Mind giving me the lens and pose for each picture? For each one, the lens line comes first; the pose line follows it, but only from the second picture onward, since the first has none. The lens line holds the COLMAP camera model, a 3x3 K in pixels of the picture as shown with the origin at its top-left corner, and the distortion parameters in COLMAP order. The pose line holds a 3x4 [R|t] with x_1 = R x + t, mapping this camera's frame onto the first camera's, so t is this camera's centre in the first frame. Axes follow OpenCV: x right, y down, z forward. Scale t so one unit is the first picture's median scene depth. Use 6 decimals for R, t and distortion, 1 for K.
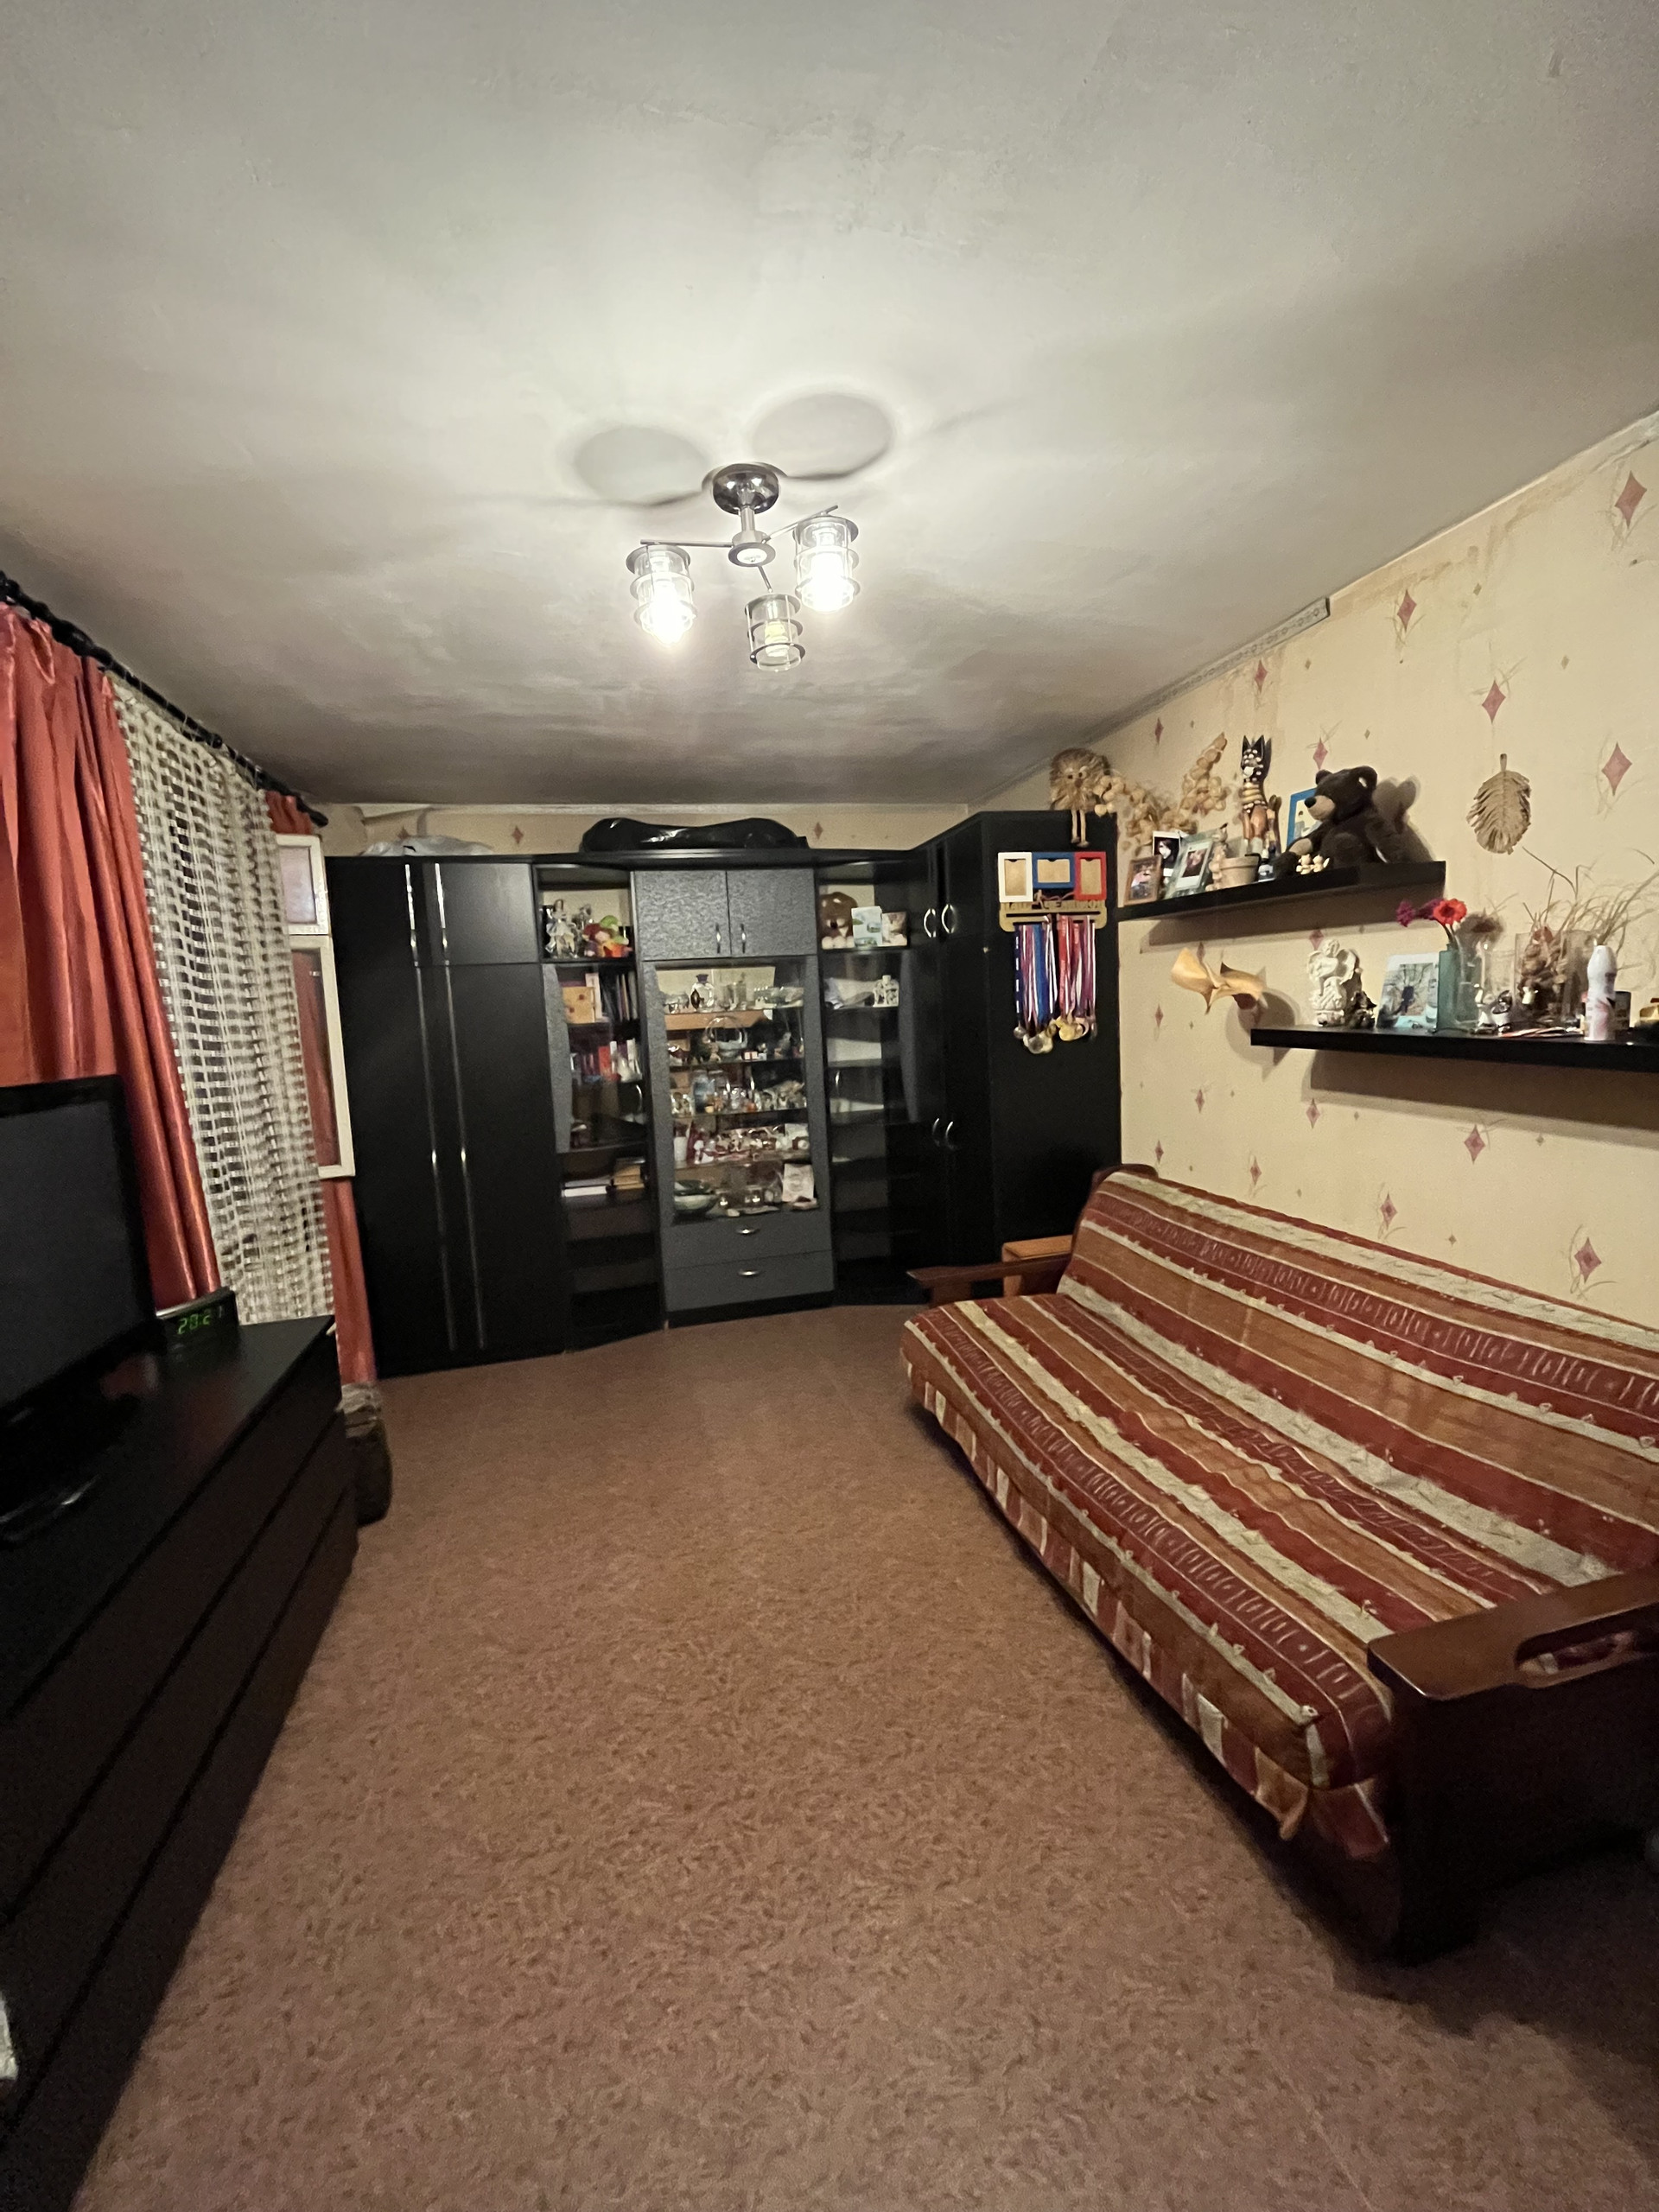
lens RADIAL K [[890.0, 0, 830.9], [0, 890.0, 1085.3], [0, 0, 1]] dist [-0.004661, 0.000161]
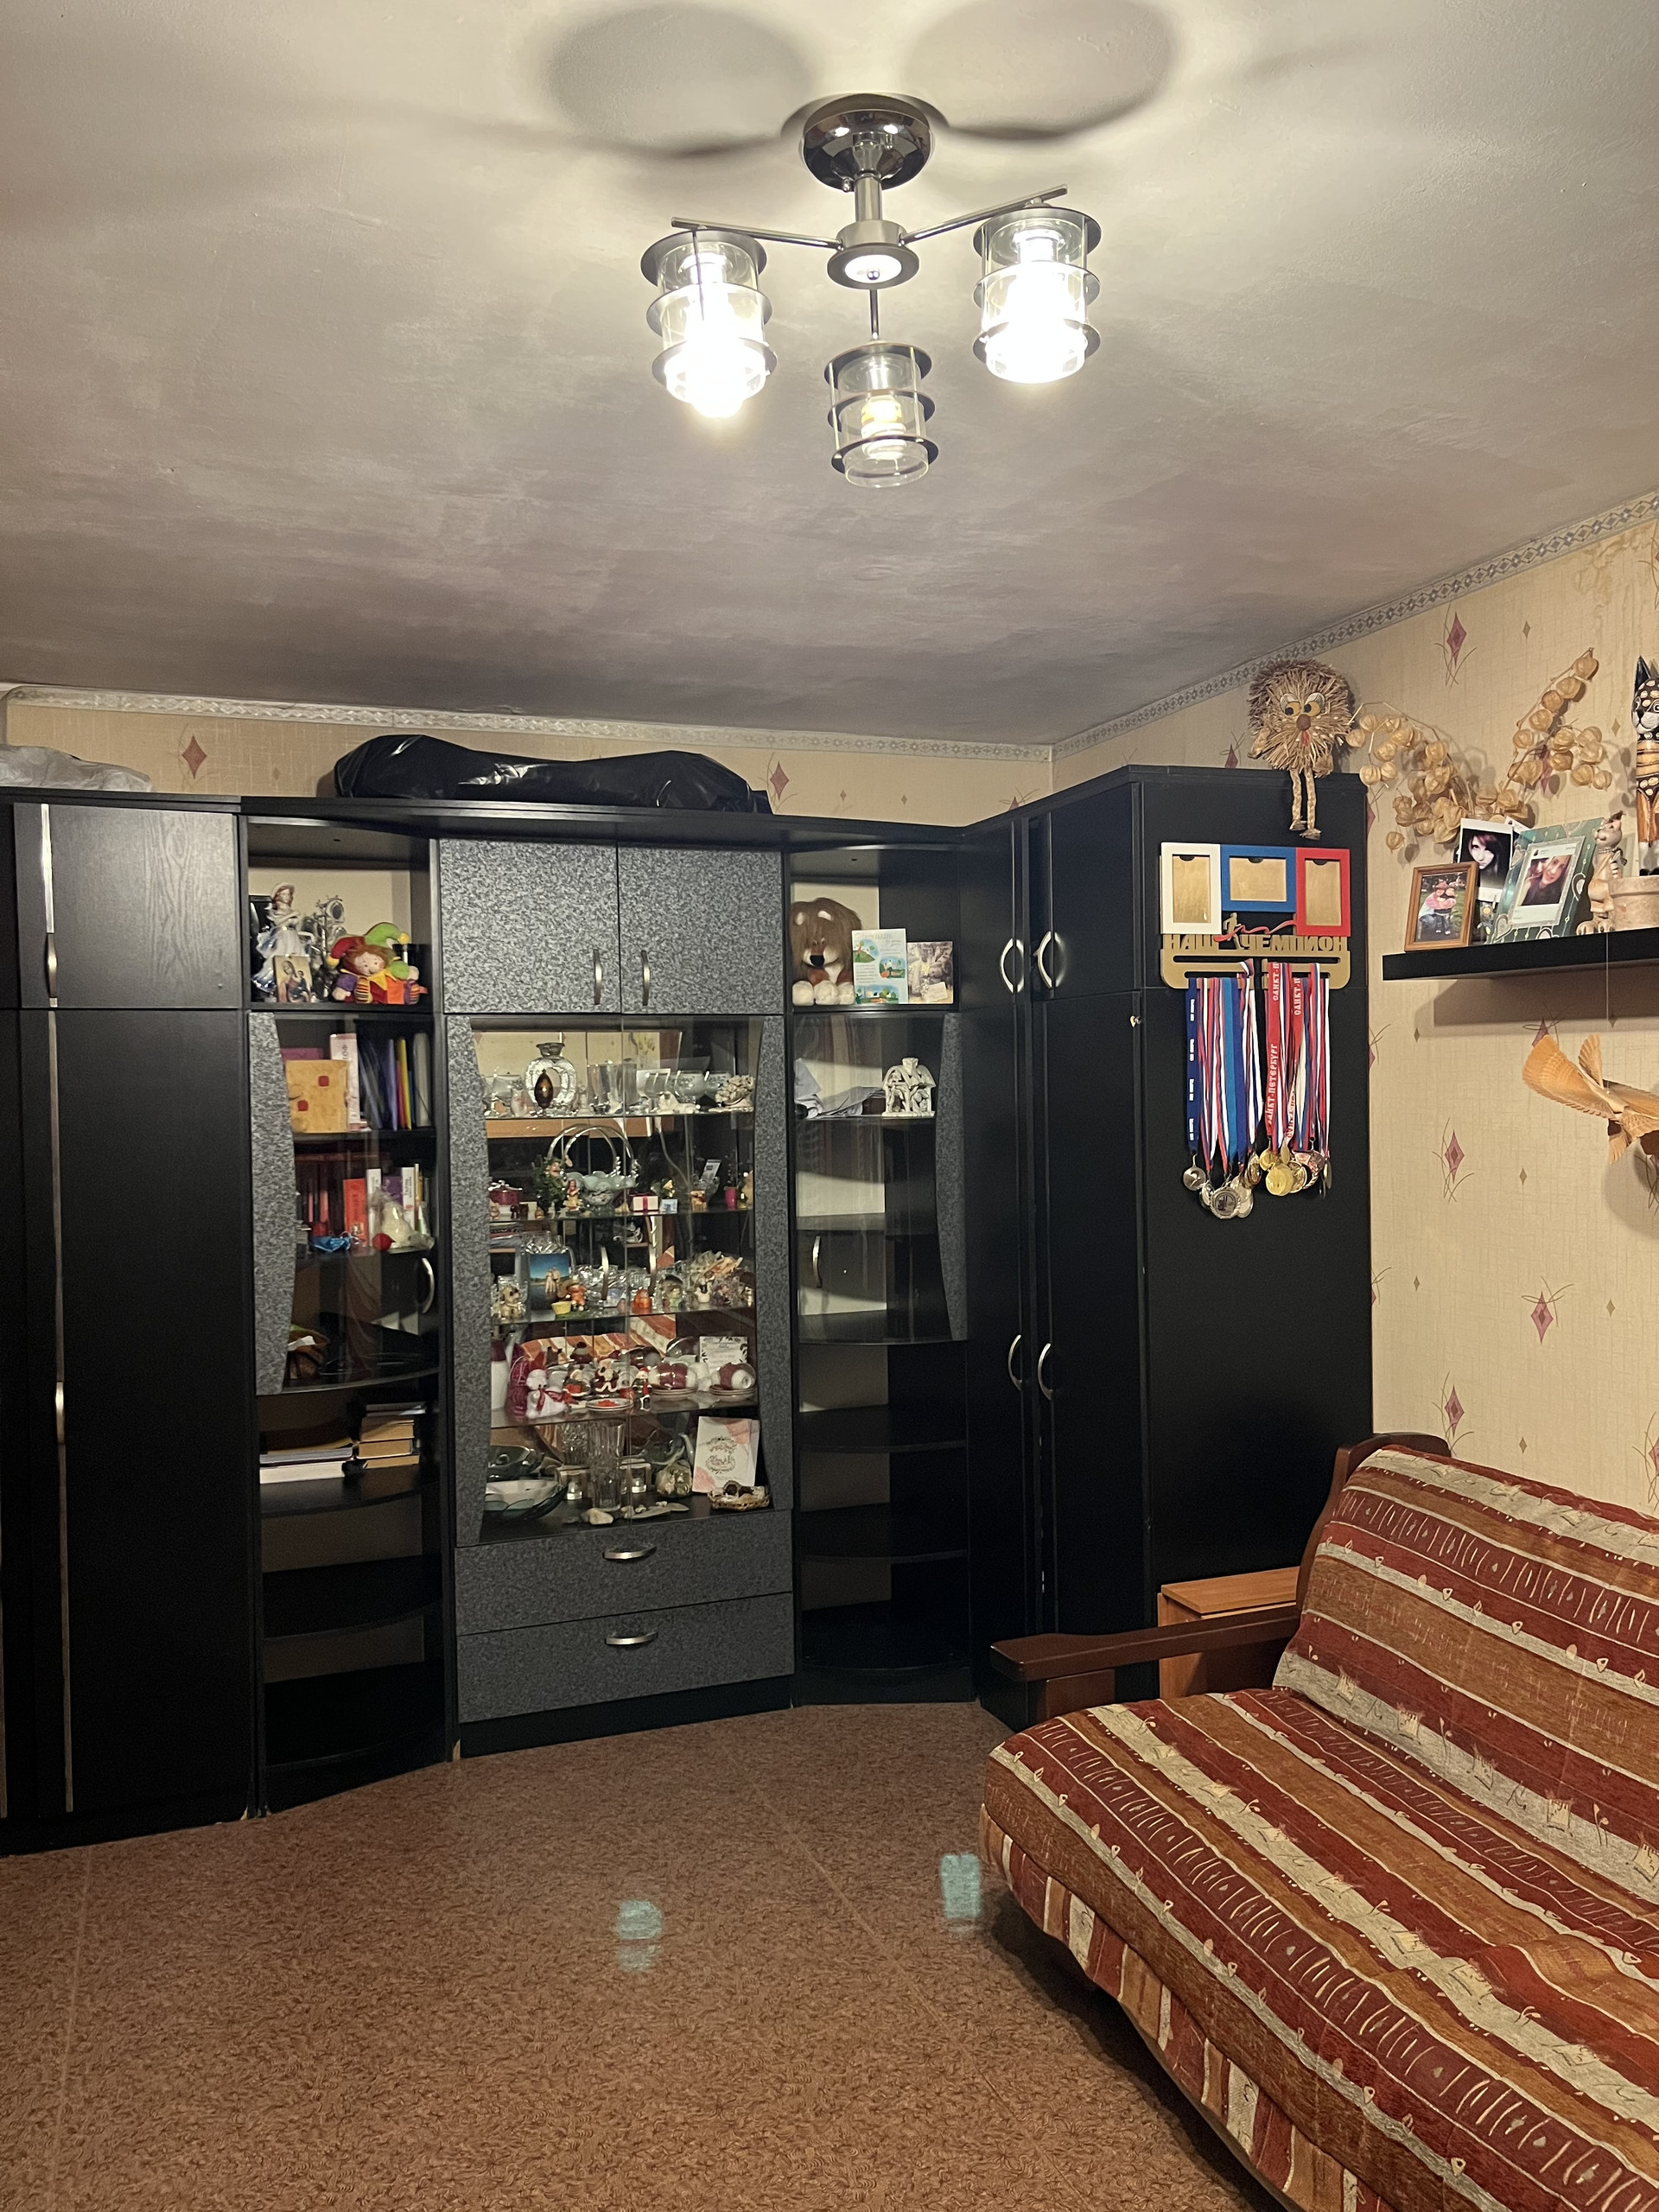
lens RADIAL K [[1658.8, 0, 824.6], [0, 1658.8, 1100.7], [0, 0, 1]] dist [0.044779, -0.053087]
pose [[0.992871, 0.032775, 0.114600, -0.122403], [-0.022779, 0.995906, -0.087474, -0.013694], [-0.116998, 0.084239, 0.989553, 0.043784]]
